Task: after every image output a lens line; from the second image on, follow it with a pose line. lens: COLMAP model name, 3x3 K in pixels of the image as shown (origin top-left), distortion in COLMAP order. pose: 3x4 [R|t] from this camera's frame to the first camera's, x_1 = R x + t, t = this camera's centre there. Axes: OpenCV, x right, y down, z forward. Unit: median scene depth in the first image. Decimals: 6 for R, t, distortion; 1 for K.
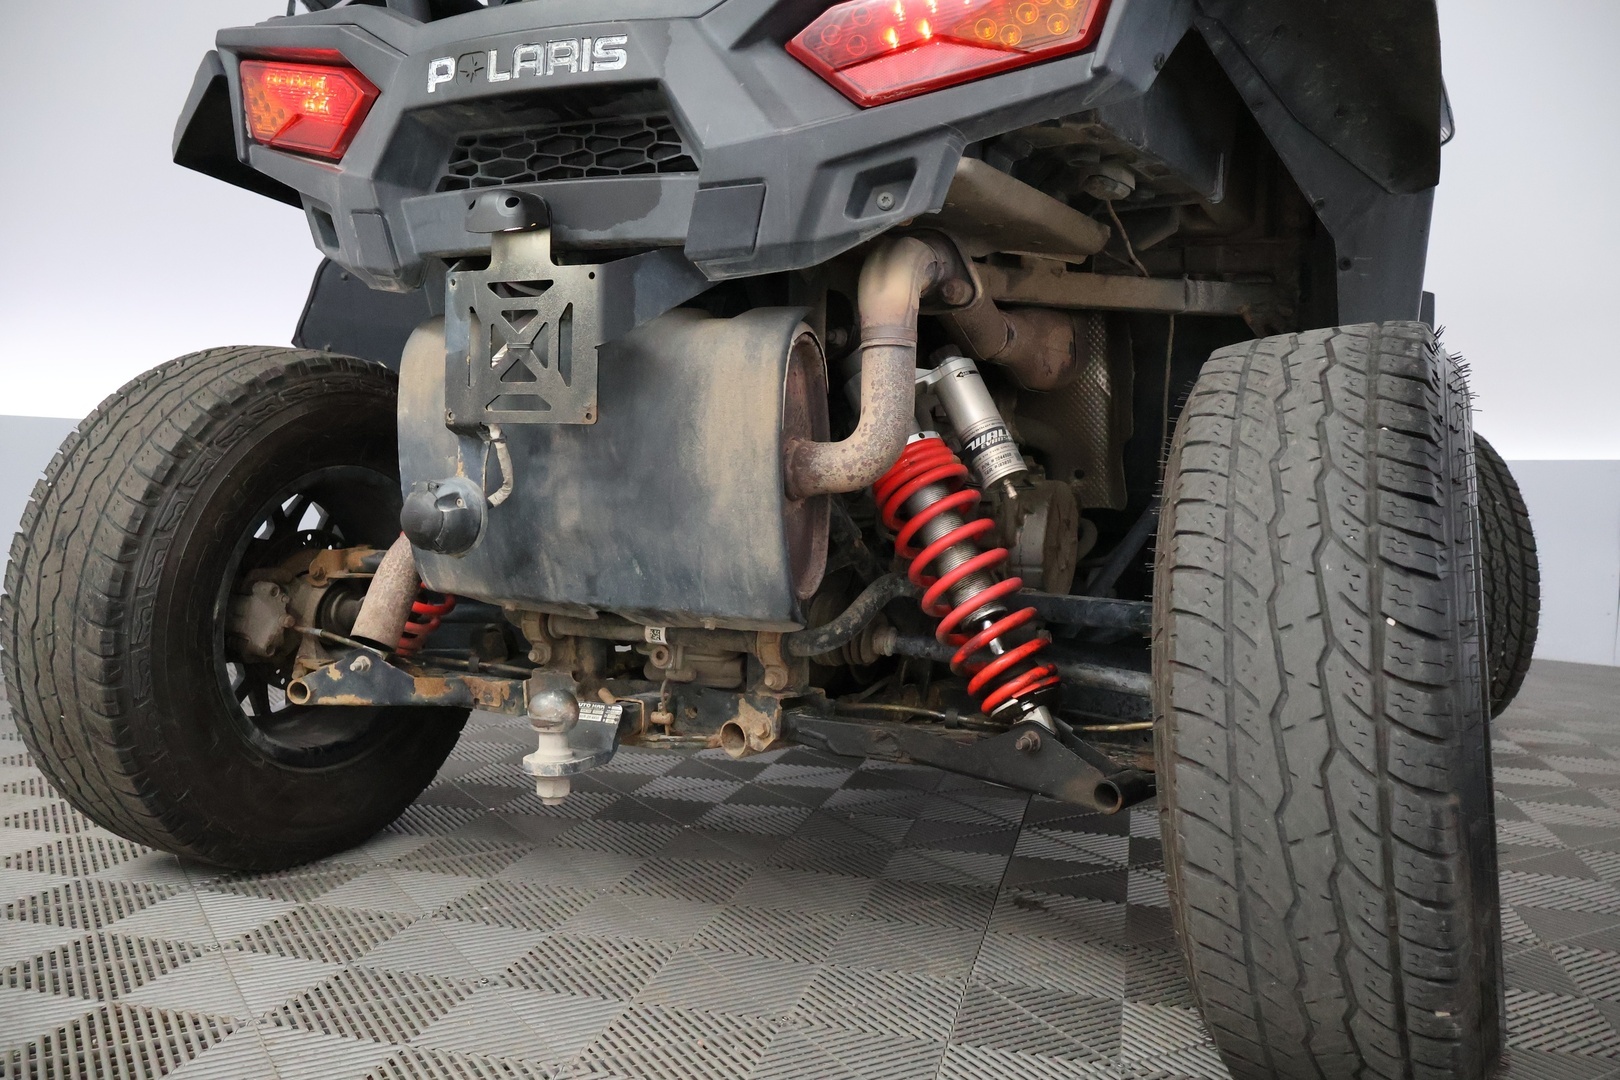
lens RADIAL K [[1355.4, 0, 810.0], [0, 1355.4, 540.0], [0, 0, 1]] dist [0.003469, -0.013389]
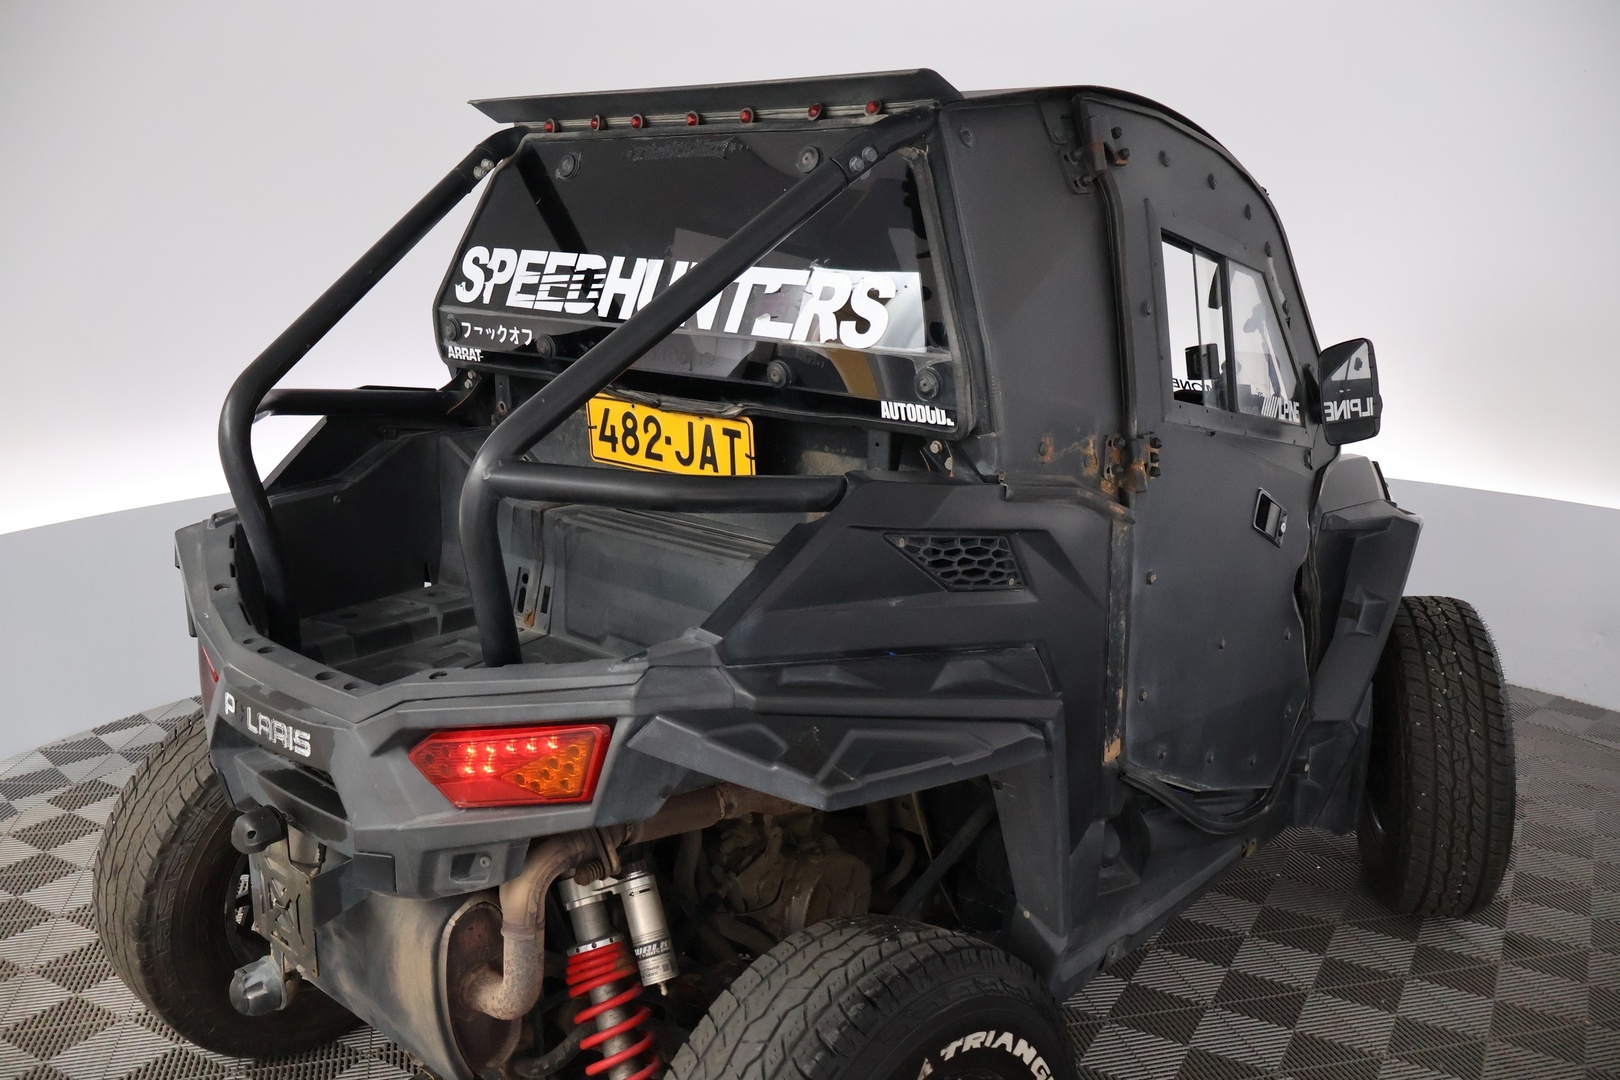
lens RADIAL K [[1355.4, 0, 810.0], [0, 1355.4, 540.0], [0, 0, 1]] dist [0.003469, -0.013389]
pose [[0.957116, 0.055007, -0.284435, 0.570521], [0.000262, 0.981644, 0.190722, -0.641003], [0.289705, -0.182617, 0.939533, -0.093851]]
